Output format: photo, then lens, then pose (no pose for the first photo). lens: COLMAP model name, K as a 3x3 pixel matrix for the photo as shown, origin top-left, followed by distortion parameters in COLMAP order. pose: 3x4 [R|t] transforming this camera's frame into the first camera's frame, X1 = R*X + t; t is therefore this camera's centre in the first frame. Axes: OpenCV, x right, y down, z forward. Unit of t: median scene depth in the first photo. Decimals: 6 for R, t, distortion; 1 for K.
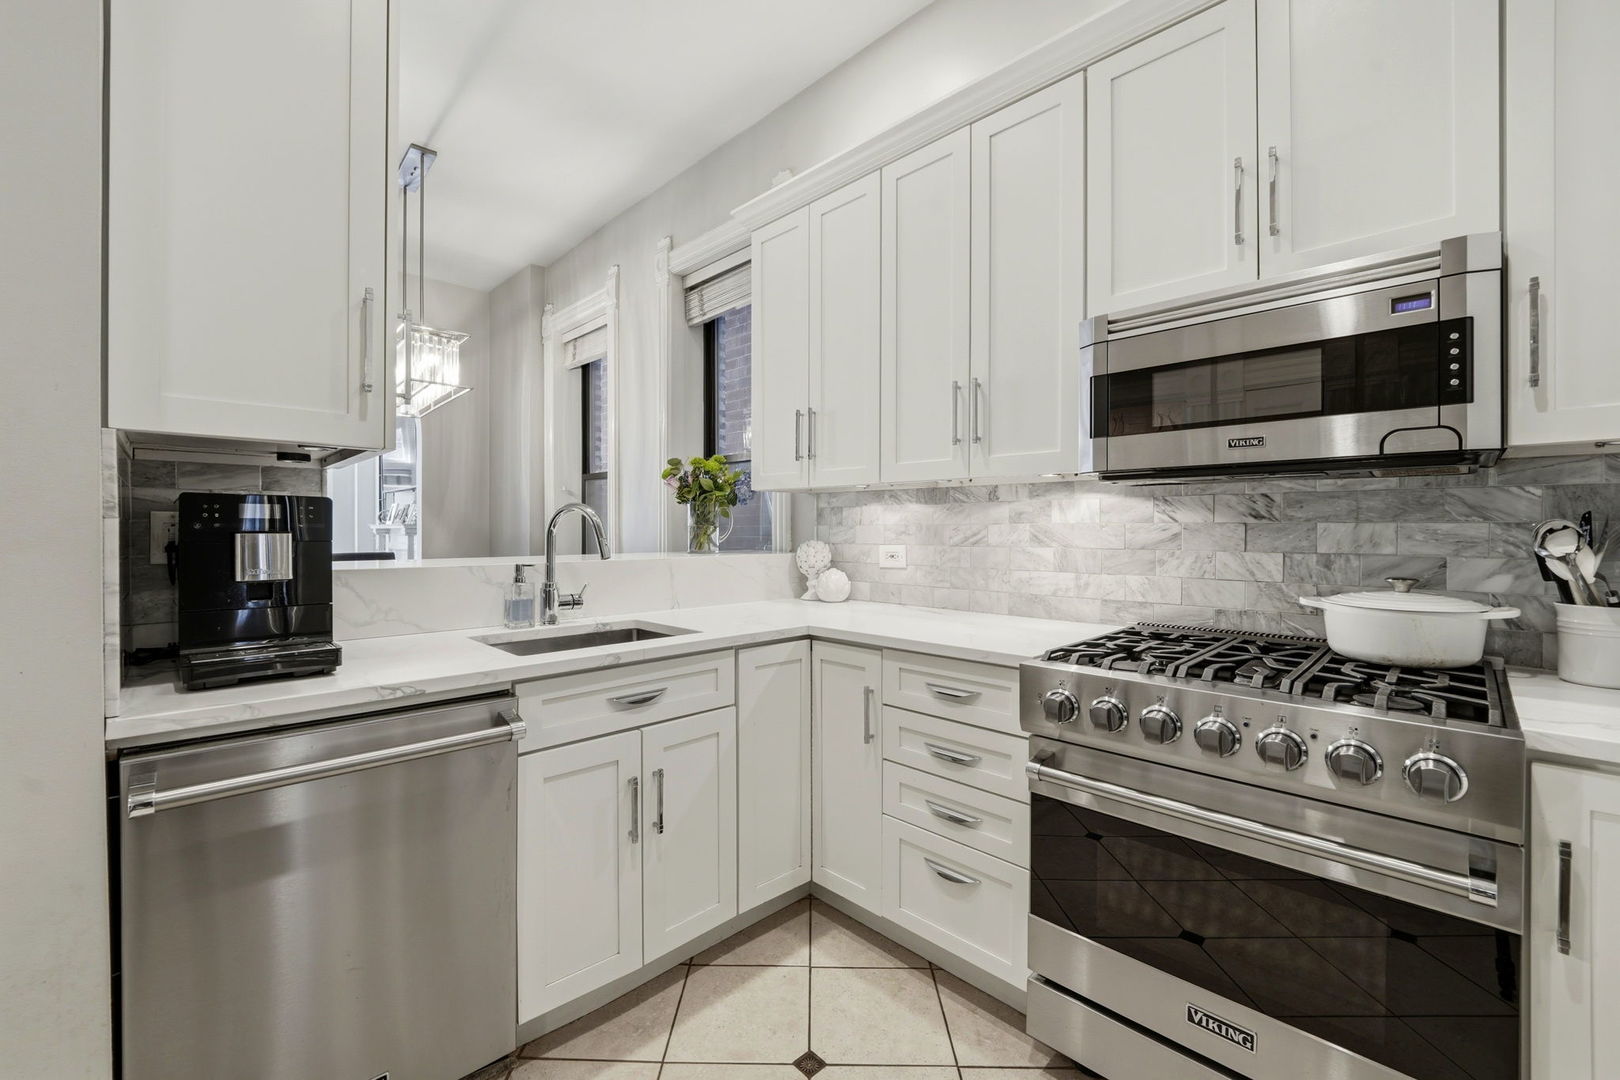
lens RADIAL K [[664.0, 0, 805.7], [0, 664.0, 530.6], [0, 0, 1]] dist [-0.000445, -0.000146]
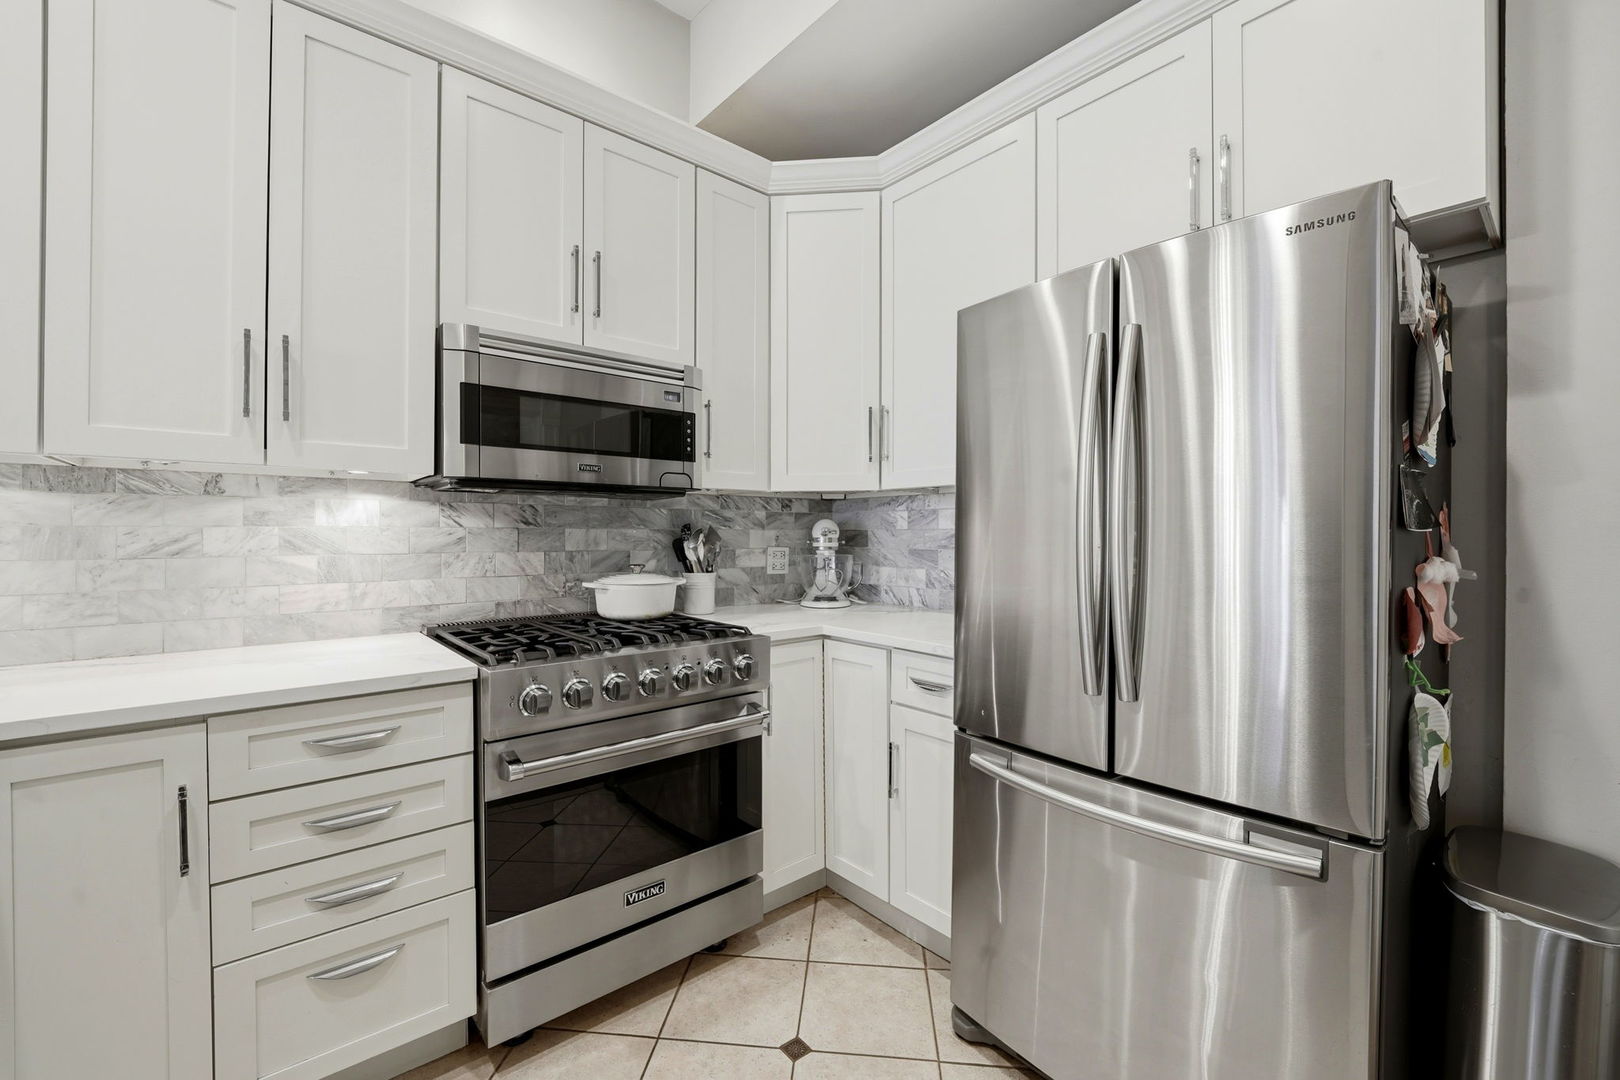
lens RADIAL K [[664.0, 0, 805.7], [0, 664.0, 530.6], [0, 0, 1]] dist [-0.000445, -0.000146]
pose [[0.090078, 0.001405, 0.995934, -0.478397], [0.001040, 0.999998, -0.001505, -0.004288], [-0.995934, 0.001172, 0.090077, 0.353677]]
